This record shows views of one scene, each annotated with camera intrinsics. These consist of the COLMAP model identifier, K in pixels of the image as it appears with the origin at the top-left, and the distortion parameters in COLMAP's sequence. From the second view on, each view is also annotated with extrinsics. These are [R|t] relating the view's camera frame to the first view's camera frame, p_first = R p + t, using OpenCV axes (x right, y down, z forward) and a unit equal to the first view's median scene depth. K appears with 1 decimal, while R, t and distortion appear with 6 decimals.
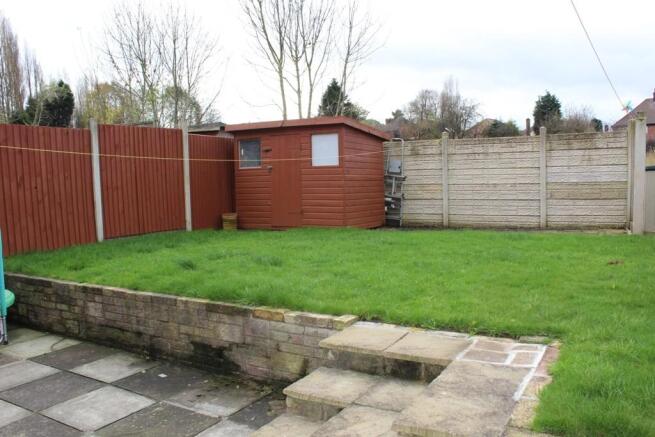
lens RADIAL K [[545.9, 0, 327.5], [0, 545.9, 218.5], [0, 0, 1]] dist [-0.107646, 0.010654]
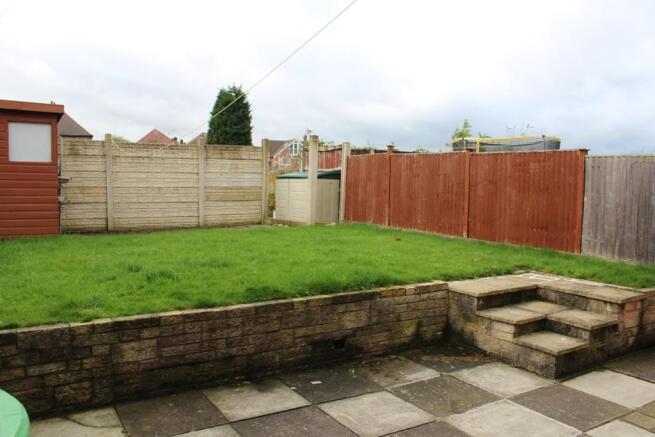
lens RADIAL K [[545.9, 0, 327.5], [0, 545.9, 218.5], [0, 0, 1]] dist [-0.107646, 0.010654]
pose [[0.469772, -0.030375, 0.882265, -0.939434], [0.045416, 0.998916, 0.010208, 0.000988], [-0.881619, 0.035273, 0.470642, 0.447852]]
